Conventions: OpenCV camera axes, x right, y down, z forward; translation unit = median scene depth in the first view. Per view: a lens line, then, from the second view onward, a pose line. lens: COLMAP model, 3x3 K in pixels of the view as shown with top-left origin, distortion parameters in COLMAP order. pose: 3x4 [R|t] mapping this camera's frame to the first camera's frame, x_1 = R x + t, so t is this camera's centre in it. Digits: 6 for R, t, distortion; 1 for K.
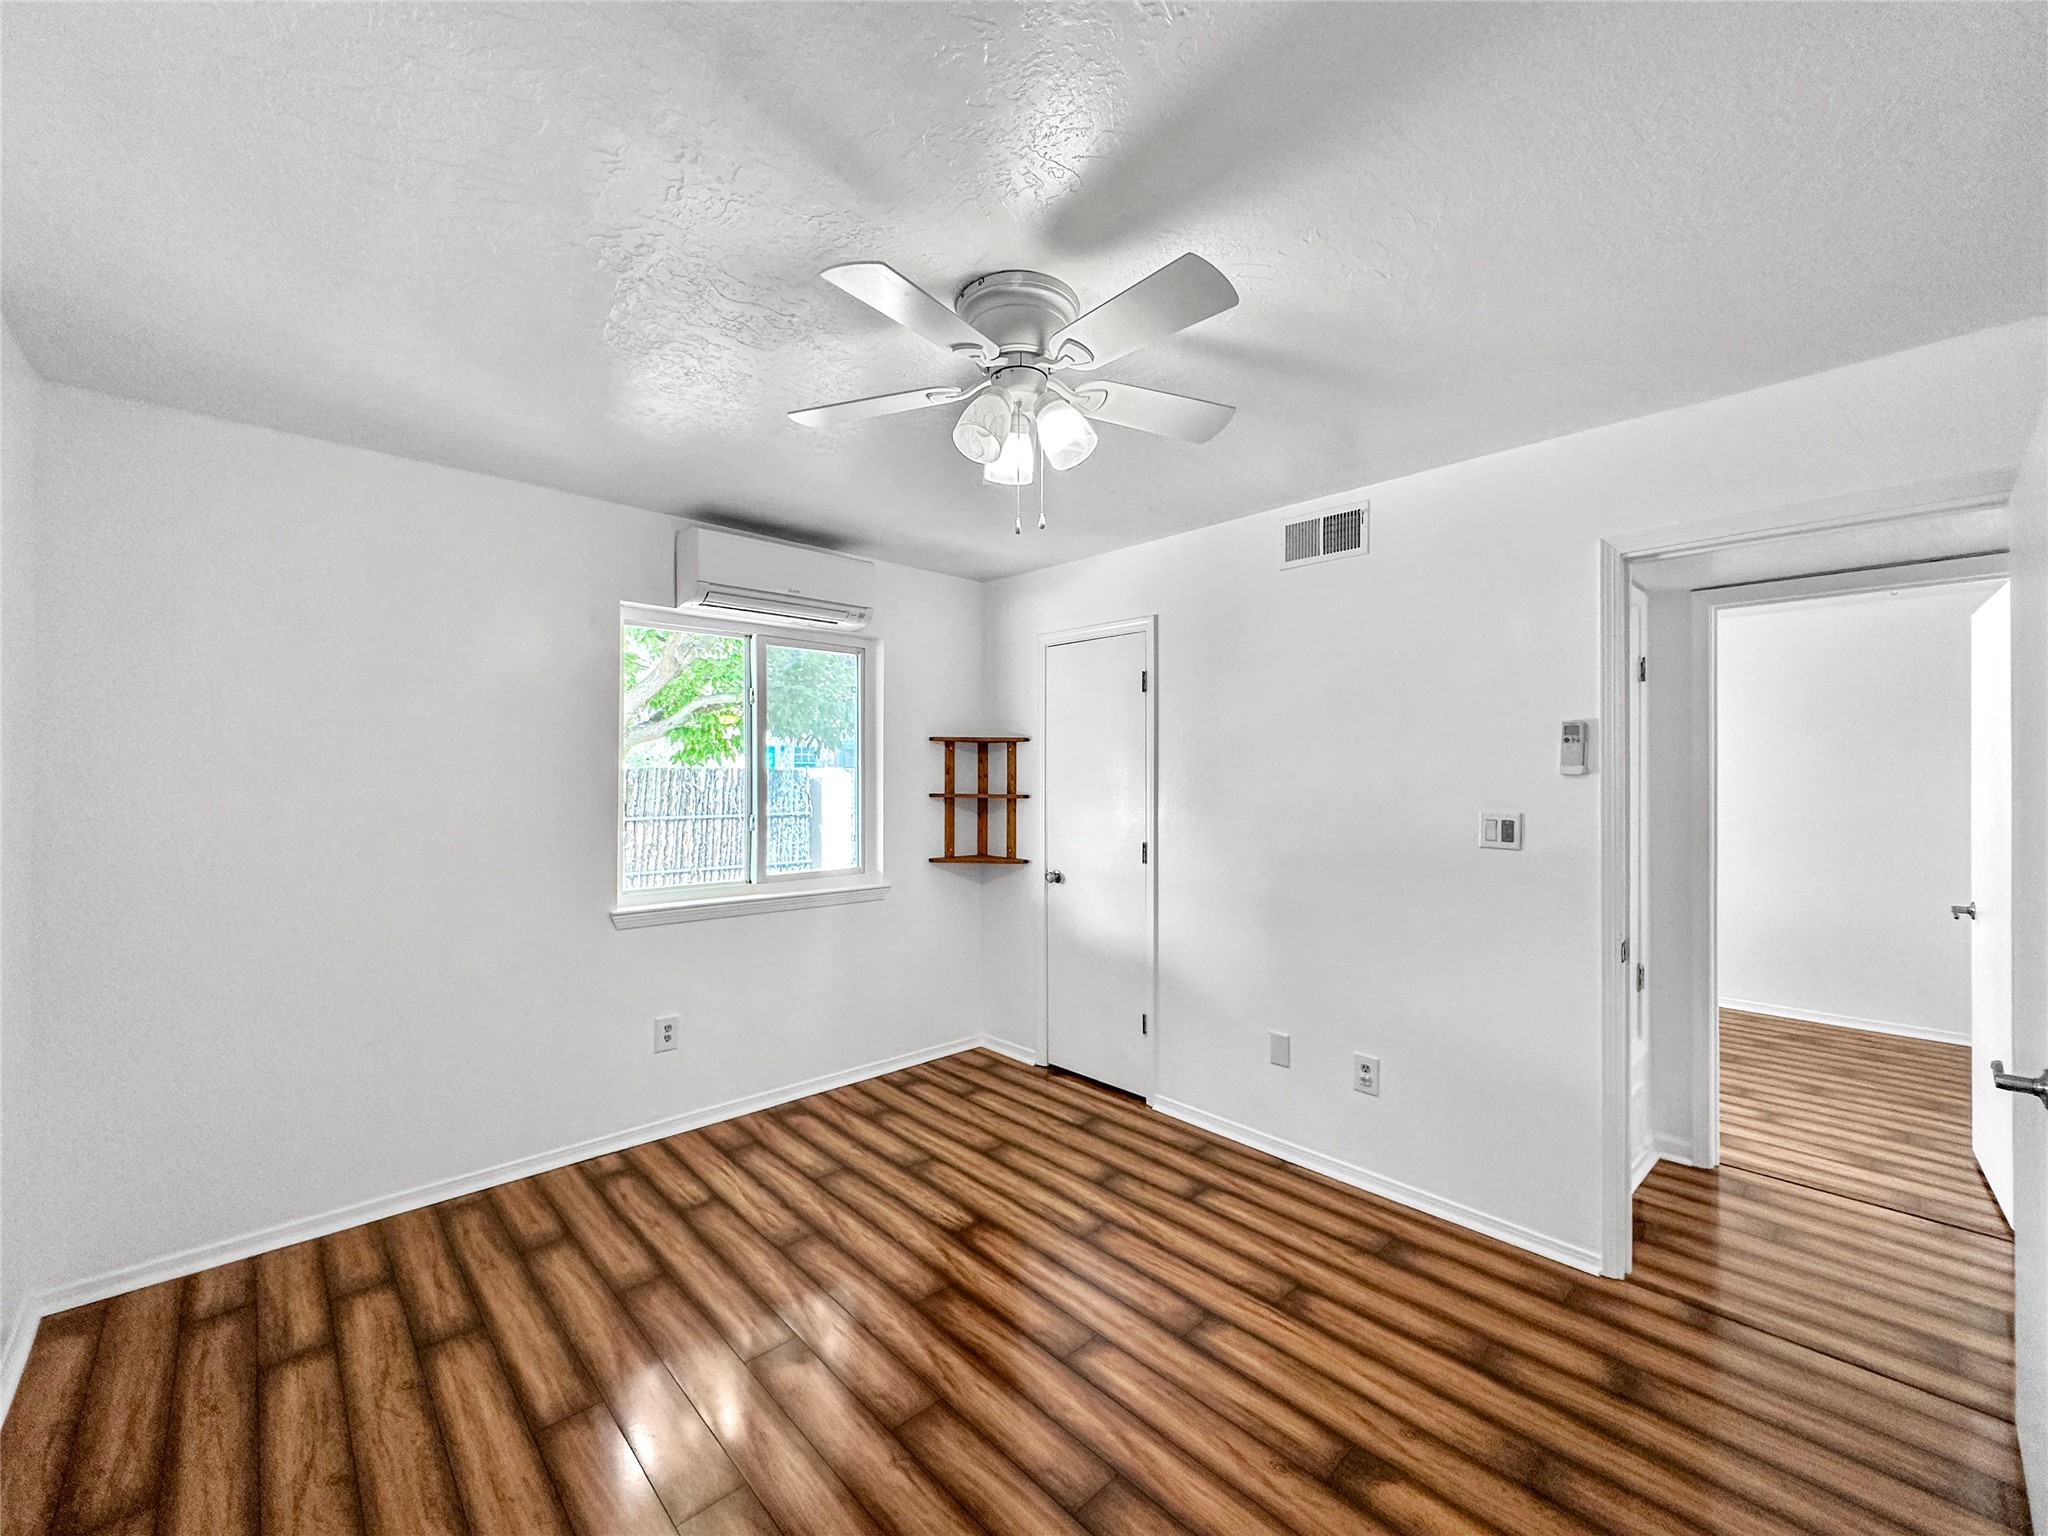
lens RADIAL K [[847.3, 0, 1020.3], [0, 847.3, 763.5], [0, 0, 1]] dist [-0.004179, 0.001013]
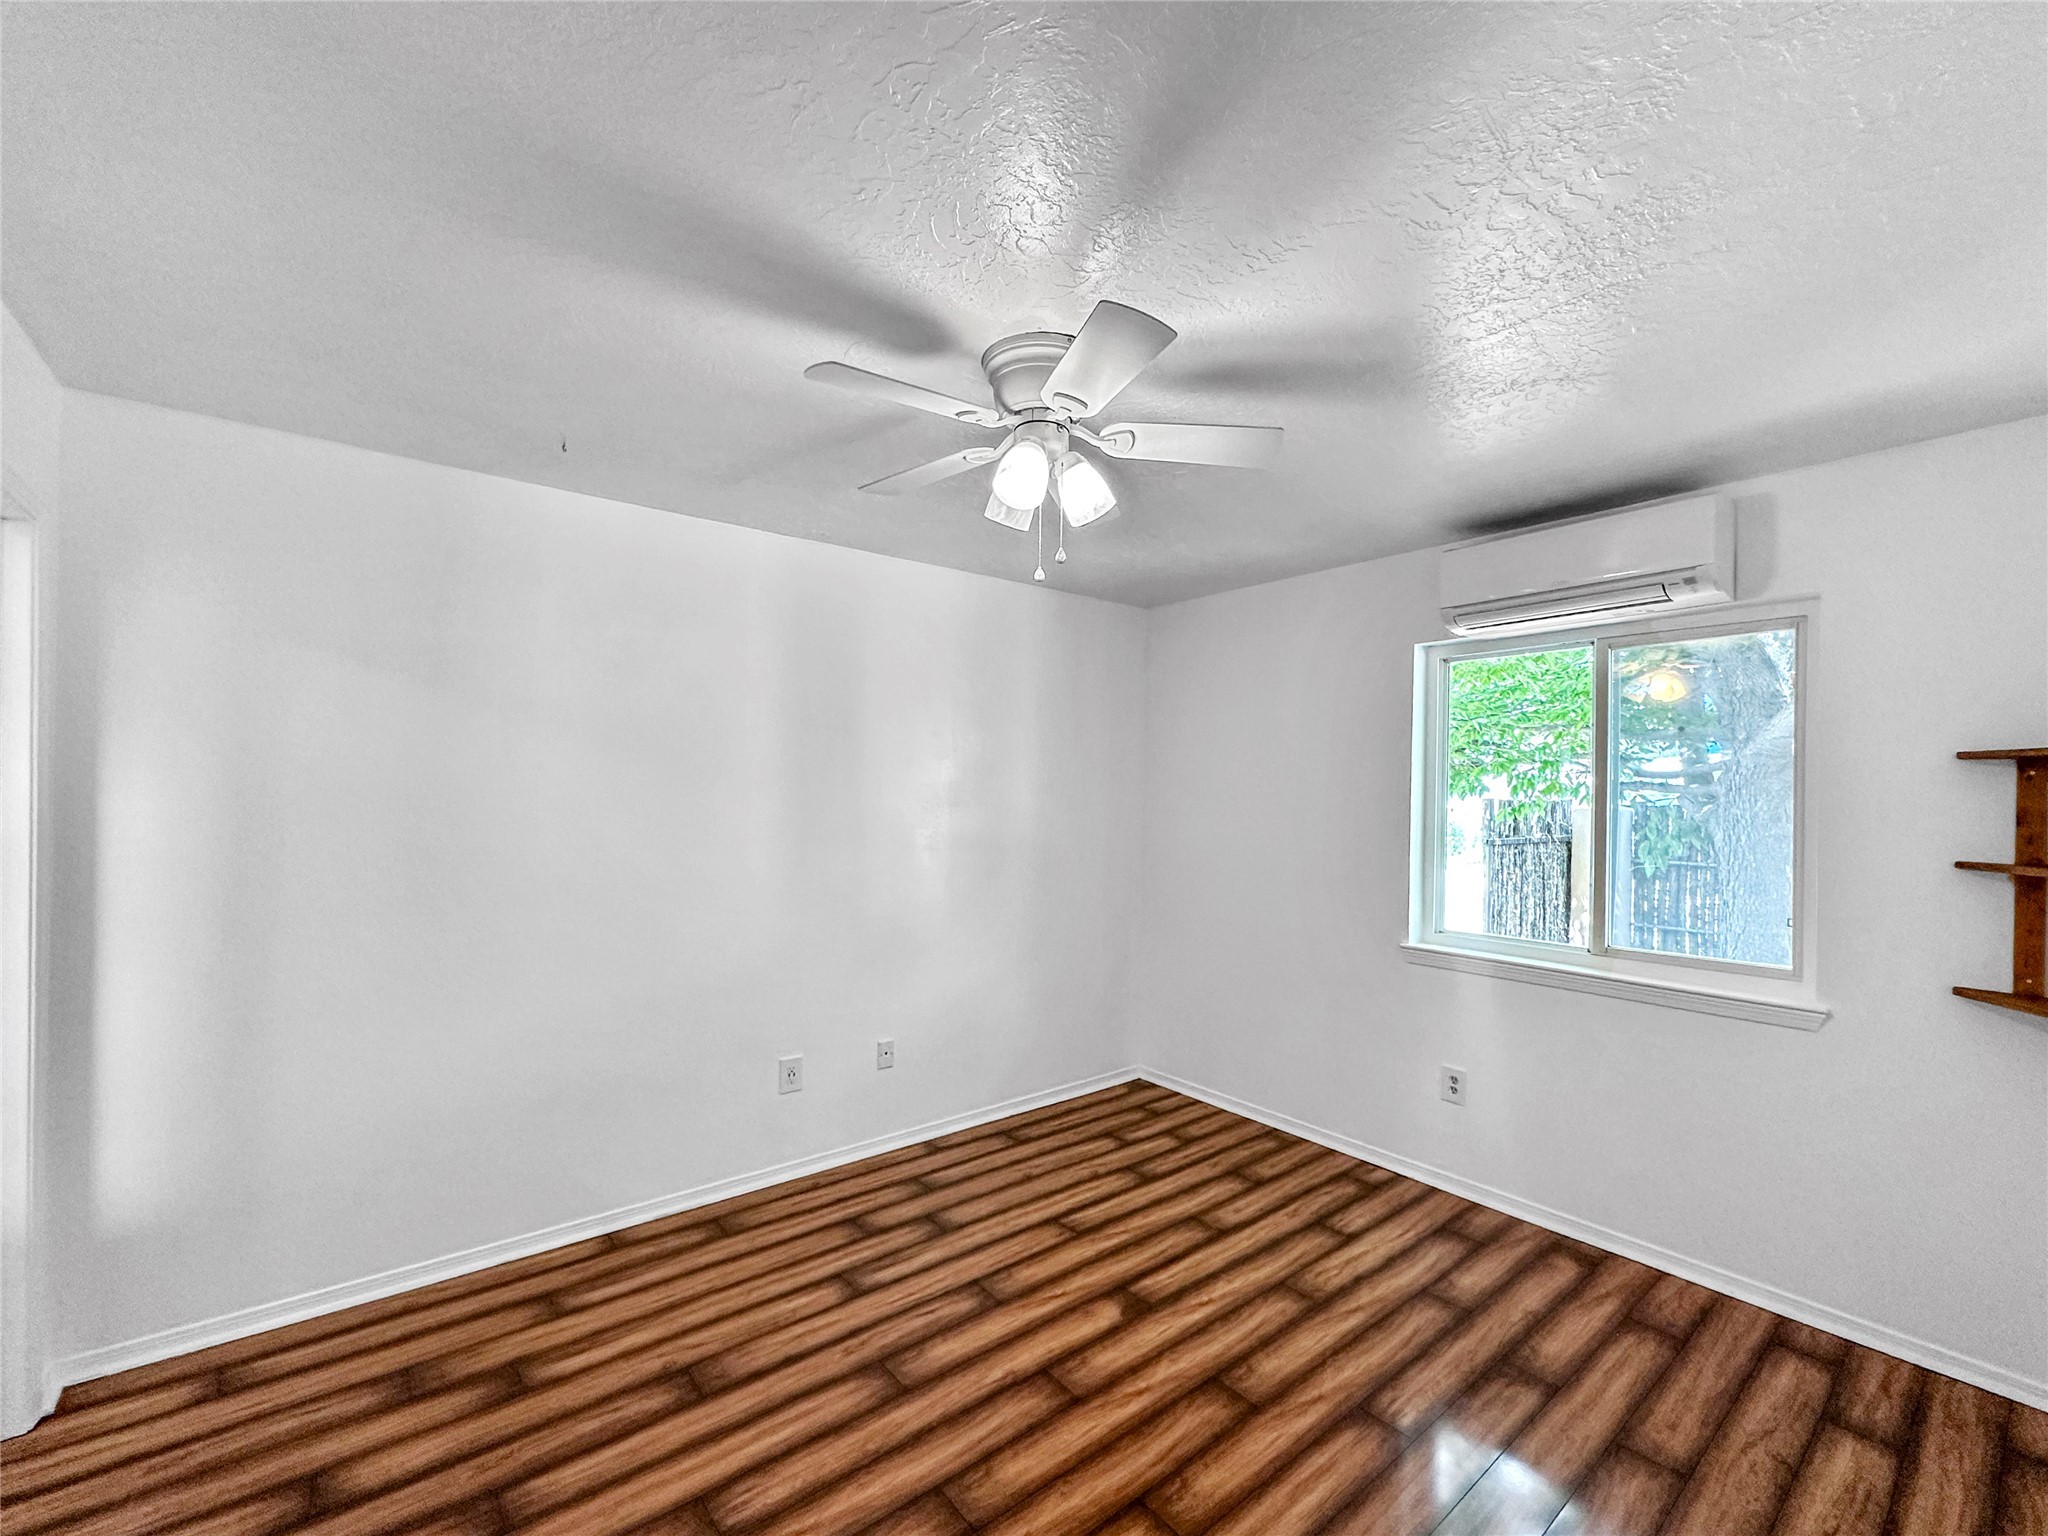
lens RADIAL K [[847.3, 0, 1019.0], [0, 847.3, 789.5], [0, 0, 1]] dist [-0.004179, 0.001013]
pose [[-0.090702, -0.005196, -0.995864, 0.621097], [0.004043, 0.999976, -0.005585, -0.012129], [0.995870, -0.004533, -0.090679, 0.642165]]
